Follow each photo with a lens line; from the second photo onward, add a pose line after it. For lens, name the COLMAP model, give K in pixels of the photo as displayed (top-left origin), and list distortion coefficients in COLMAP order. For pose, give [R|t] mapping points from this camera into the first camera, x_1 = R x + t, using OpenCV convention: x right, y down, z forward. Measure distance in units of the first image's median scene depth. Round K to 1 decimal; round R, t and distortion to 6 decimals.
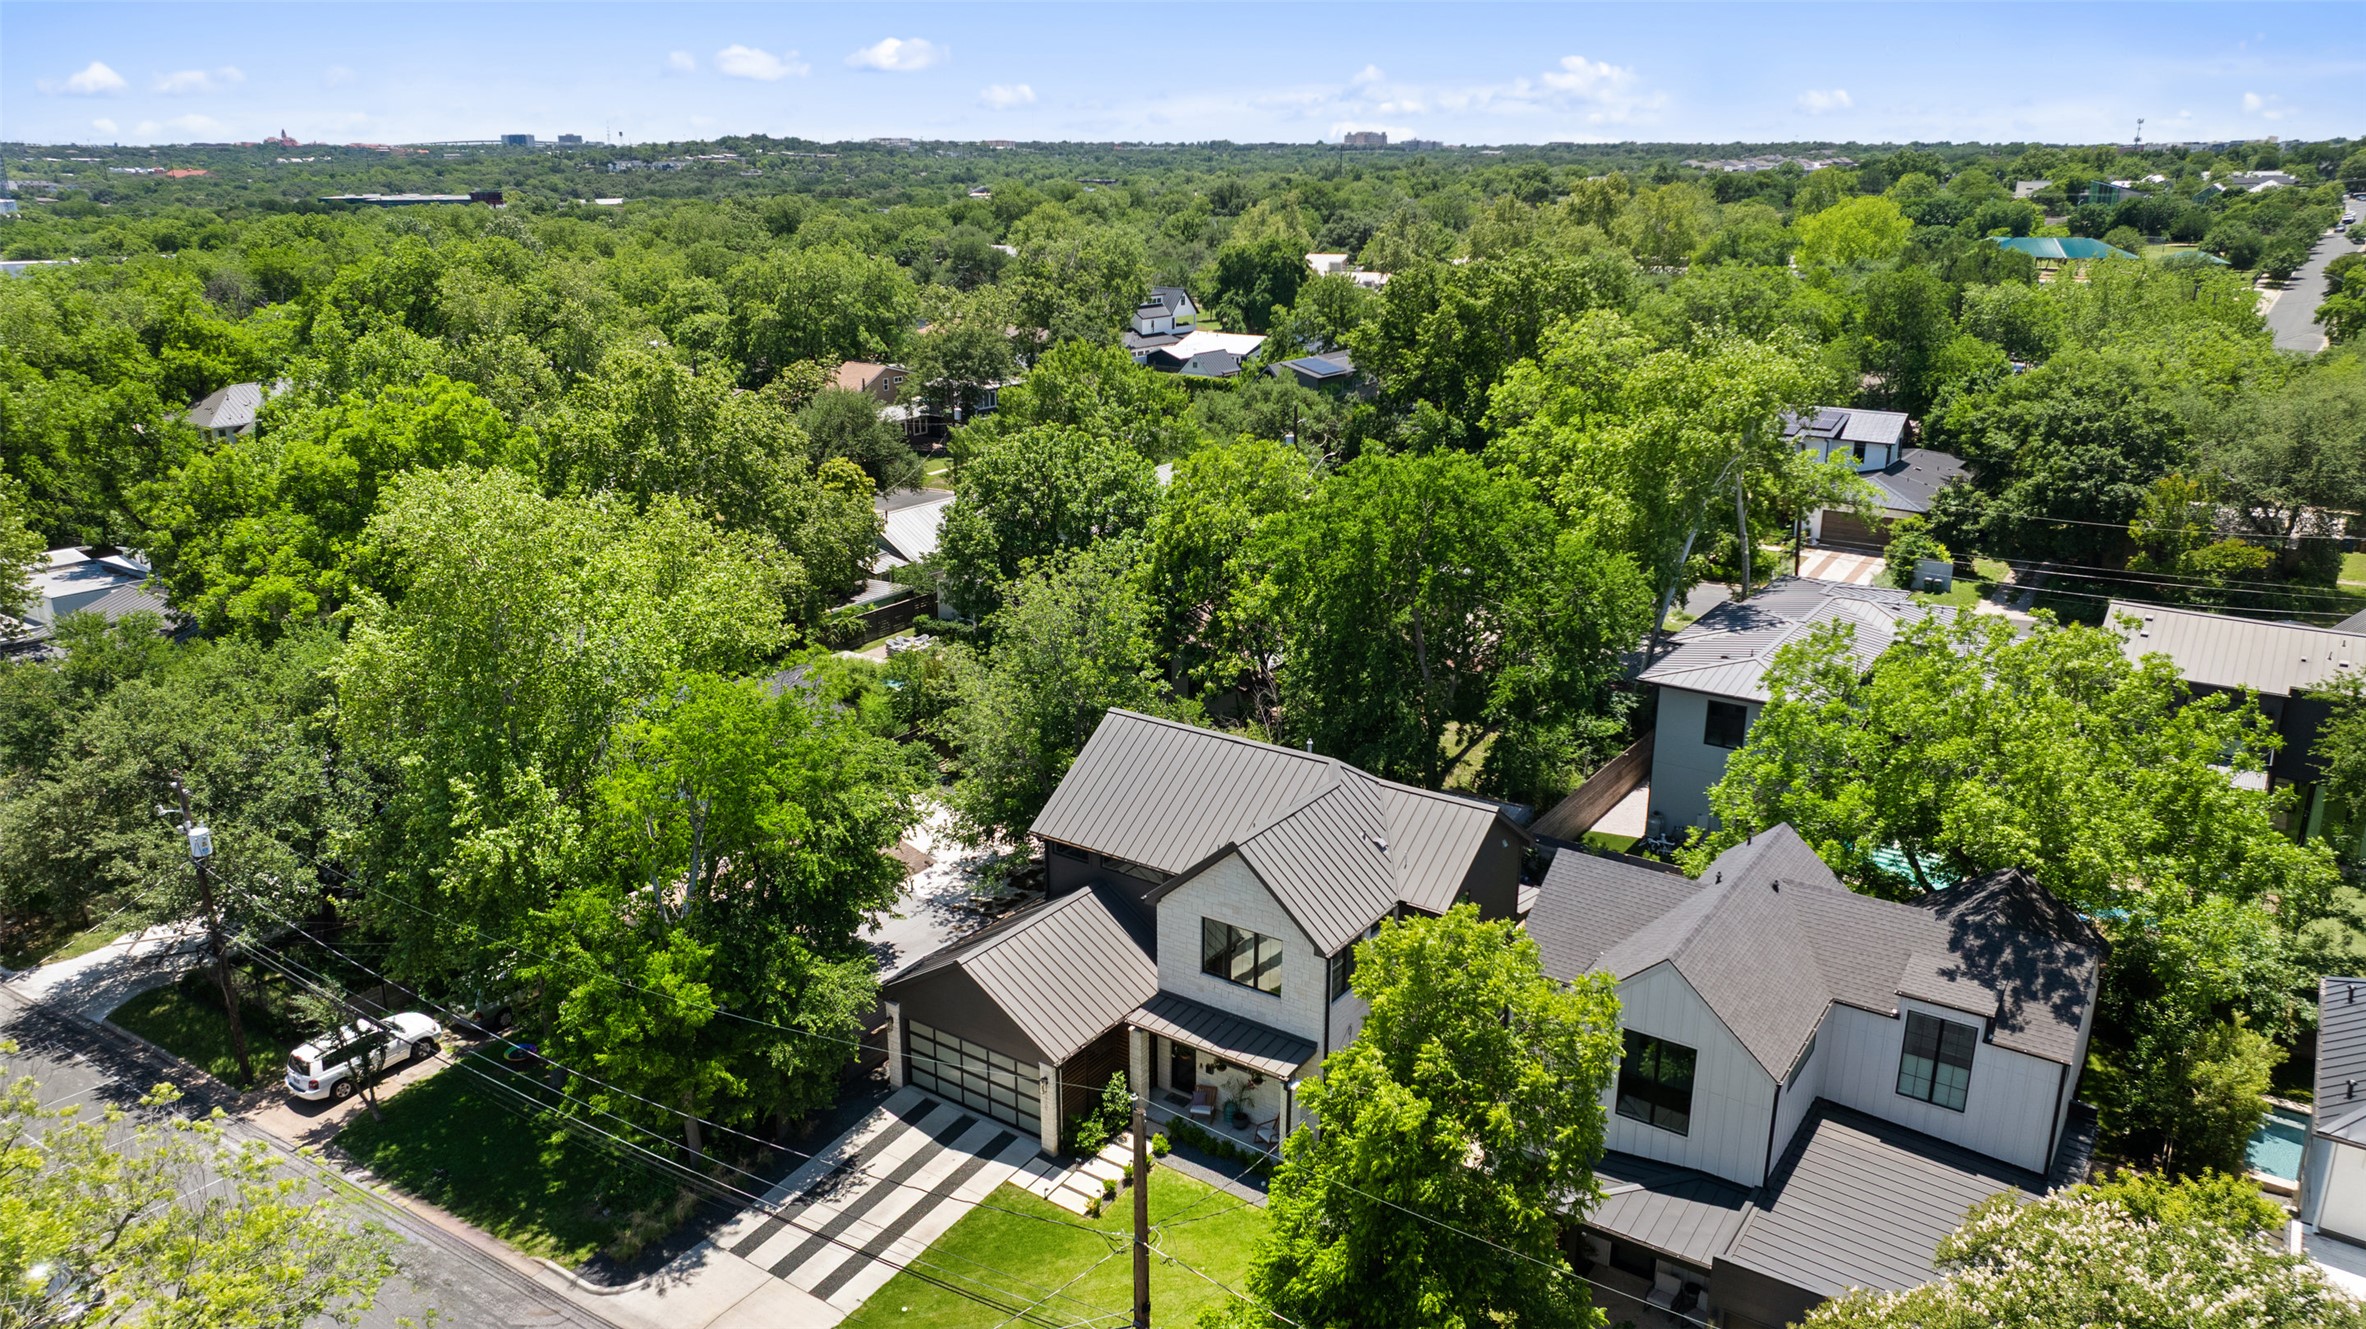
lens RADIAL K [[1644.0, 0, 1183.1], [0, 1644.0, 653.9], [0, 0, 1]] dist [-0.009445, 0.005181]
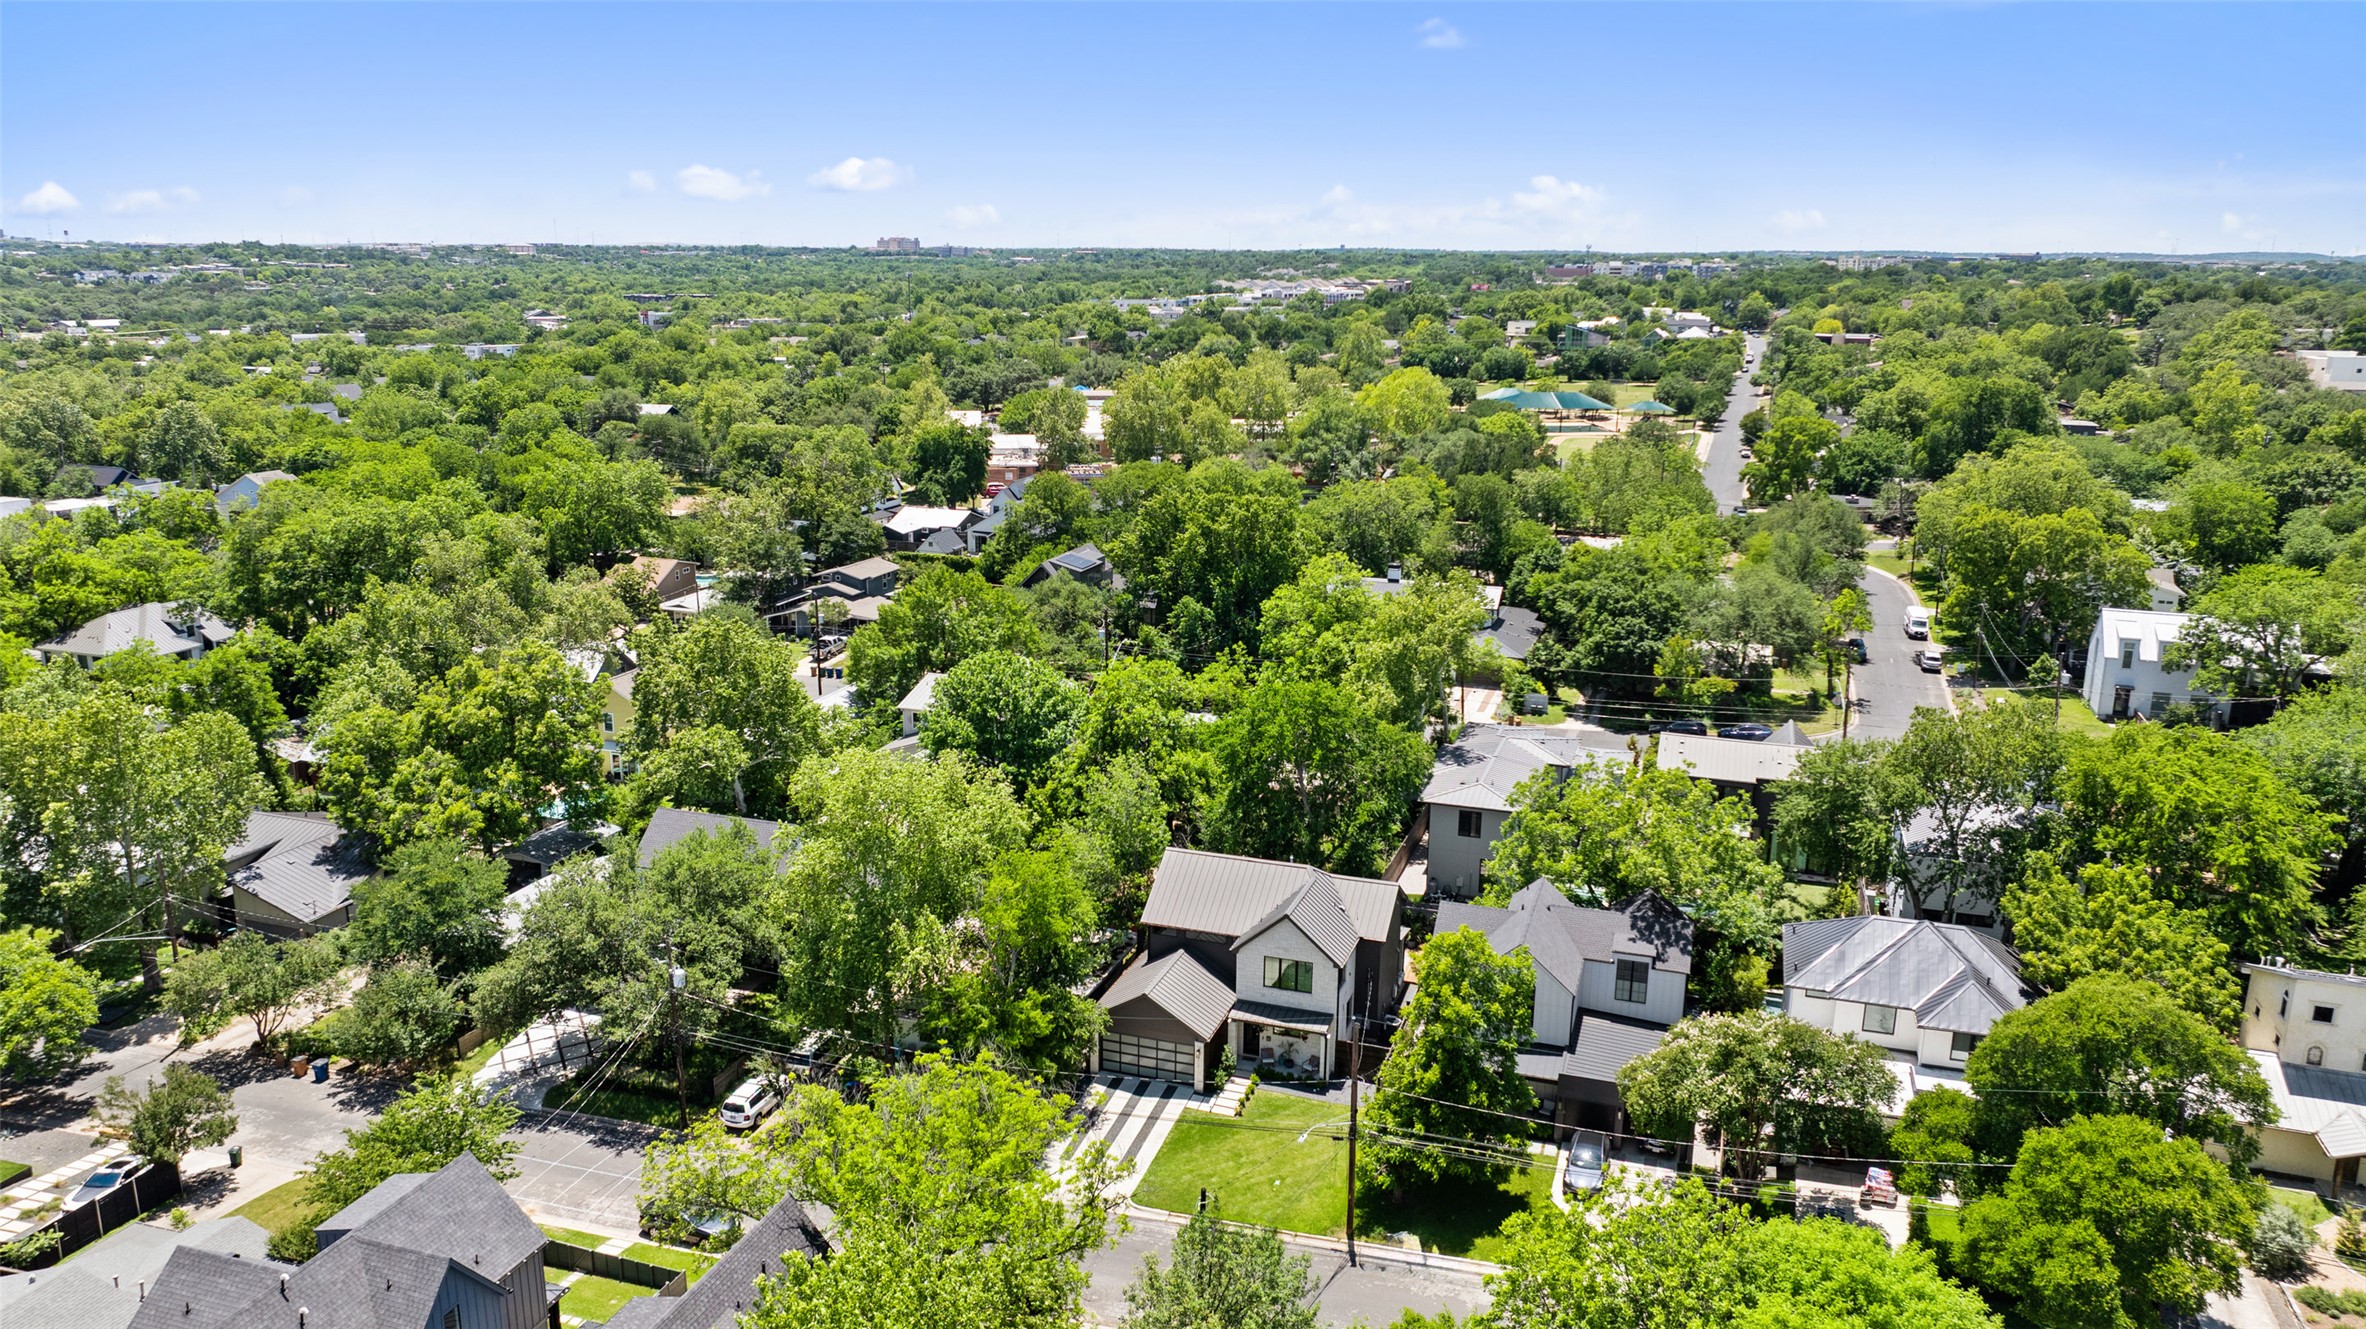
lens RADIAL K [[1644.0, 0, 1186.3], [0, 1644.0, 669.3], [0, 0, 1]] dist [-0.009445, 0.005181]
pose [[0.961495, -0.059541, 0.268293, -0.324249], [0.072159, 0.996691, -0.037408, -0.059788], [-0.265178, 0.055327, 0.962611, -0.465705]]
